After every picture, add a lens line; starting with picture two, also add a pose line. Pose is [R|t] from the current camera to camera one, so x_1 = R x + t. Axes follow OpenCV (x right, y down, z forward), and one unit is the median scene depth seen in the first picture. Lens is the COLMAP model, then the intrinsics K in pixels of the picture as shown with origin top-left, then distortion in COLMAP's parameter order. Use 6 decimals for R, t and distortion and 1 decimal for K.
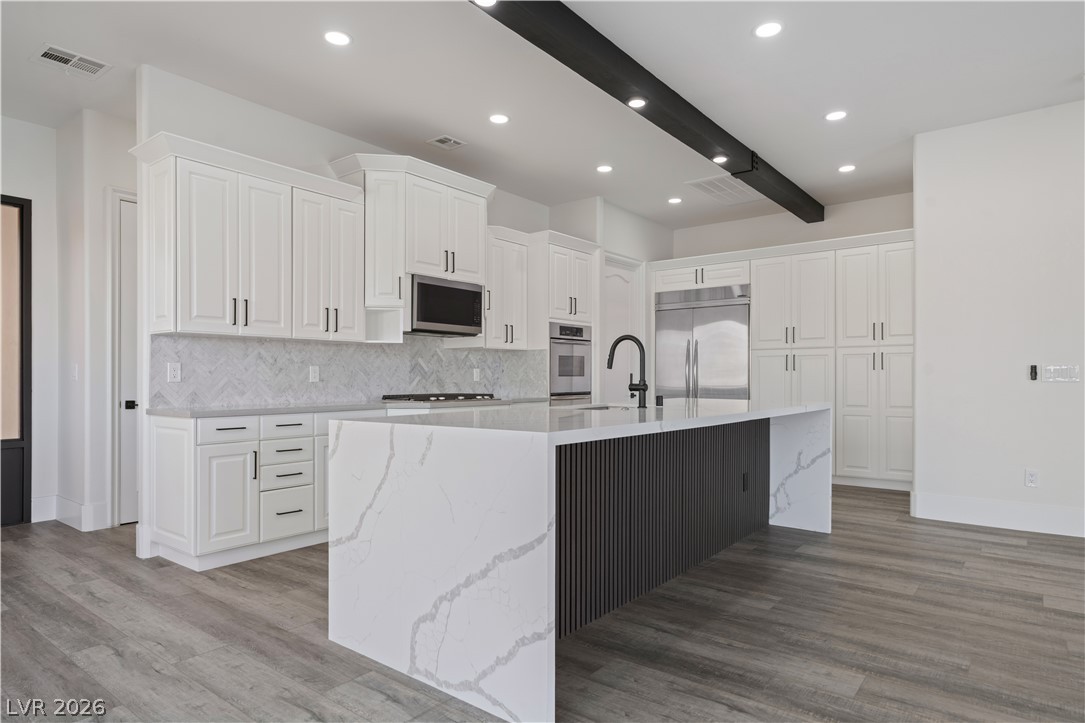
lens RADIAL K [[654.9, 0, 580.4], [0, 654.9, 381.2], [0, 0, 1]] dist [-0.002678, -0.000594]
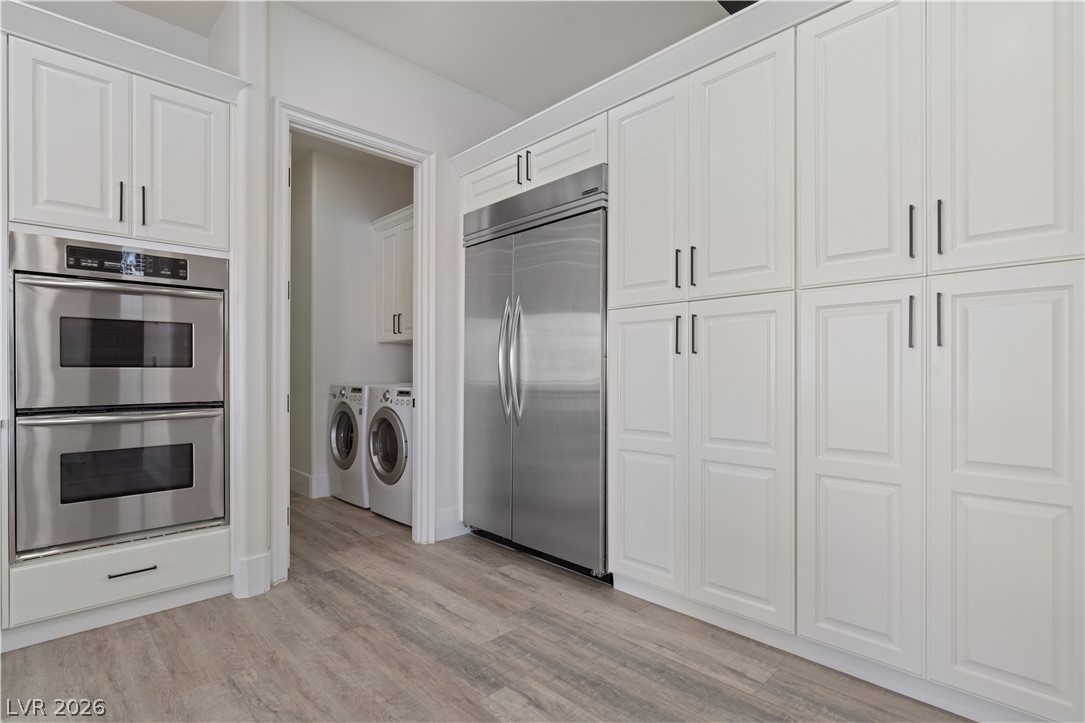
lens RADIAL K [[549.3, 0, 535.8], [0, 549.3, 373.9], [0, 0, 1]] dist [-0.001070, 0.000104]
pose [[0.982294, 0.001891, -0.187337, 0.402660], [-0.002661, 0.999989, -0.003856, -0.003057], [0.187327, 0.004287, 0.982288, 0.886357]]
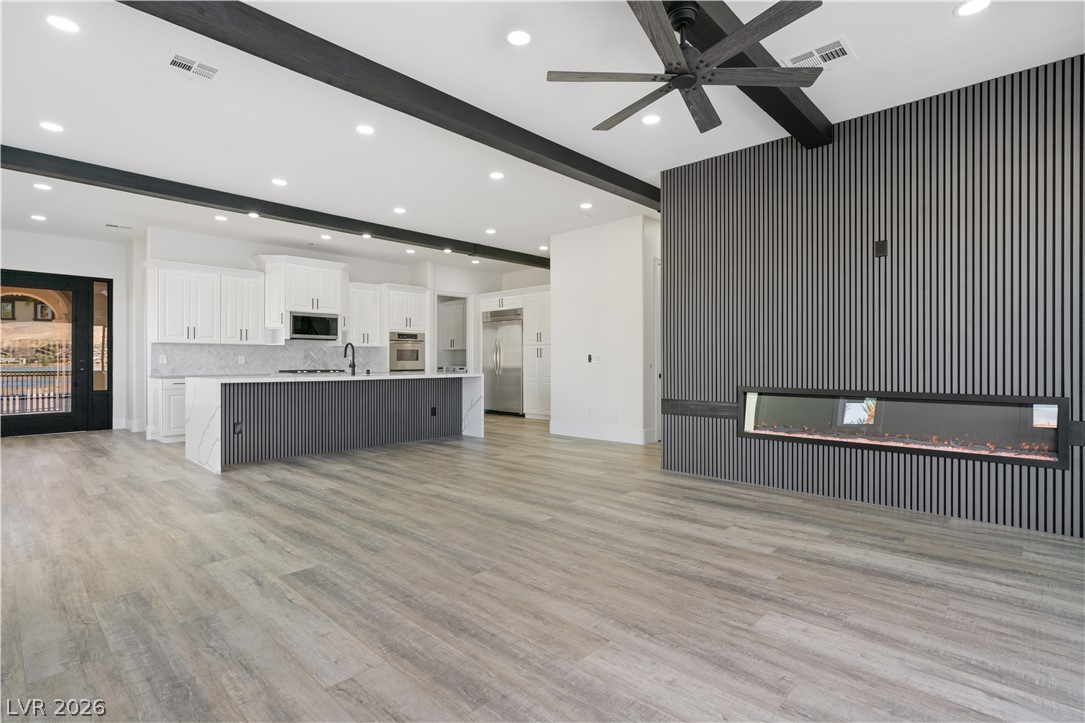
lens RADIAL K [[527.2, 0, 580.4], [0, 527.2, 359.4], [0, 0, 1]] dist [0.003513, 0.001061]
pose [[0.998153, -0.001967, -0.060711, 0.711710], [0.001372, 0.999951, -0.009837, 0.004854], [0.060727, 0.009736, 0.998107, -0.564252]]
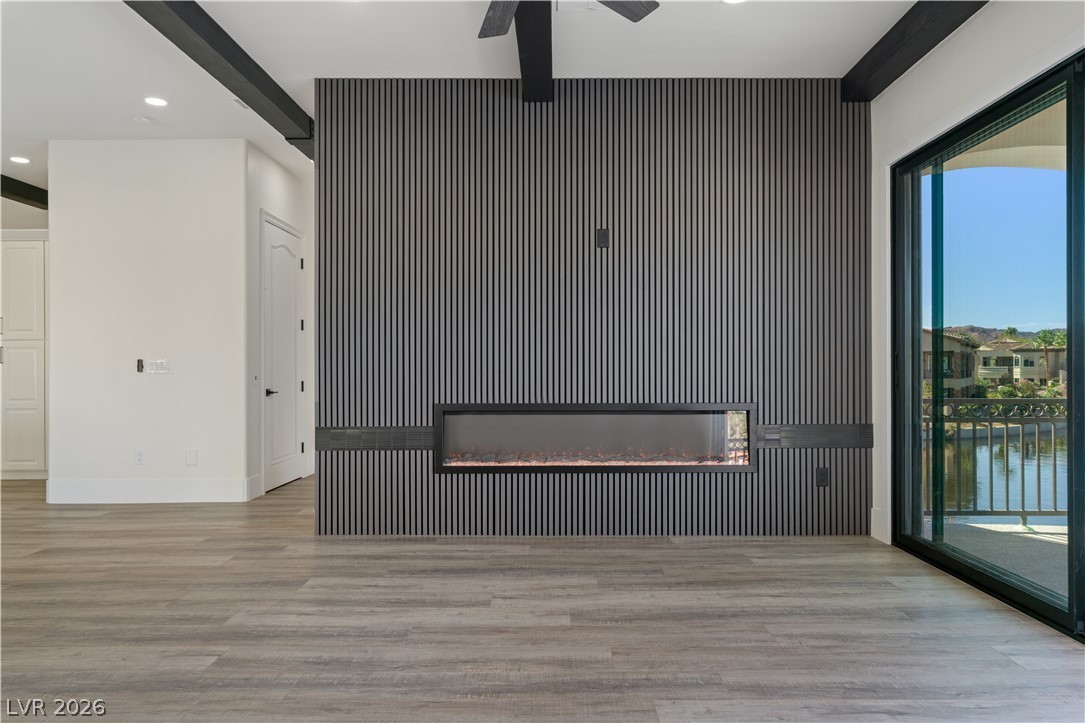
lens RADIAL K [[686.8, 0, 567.5], [0, 686.8, 365.3], [0, 0, 1]] dist [0.002728, 0.000459]
pose [[0.788823, -0.001646, 0.614619, 0.495086], [0.008963, 0.999921, -0.008825, 0.003265], [-0.614555, 0.012470, 0.788775, -0.390224]]
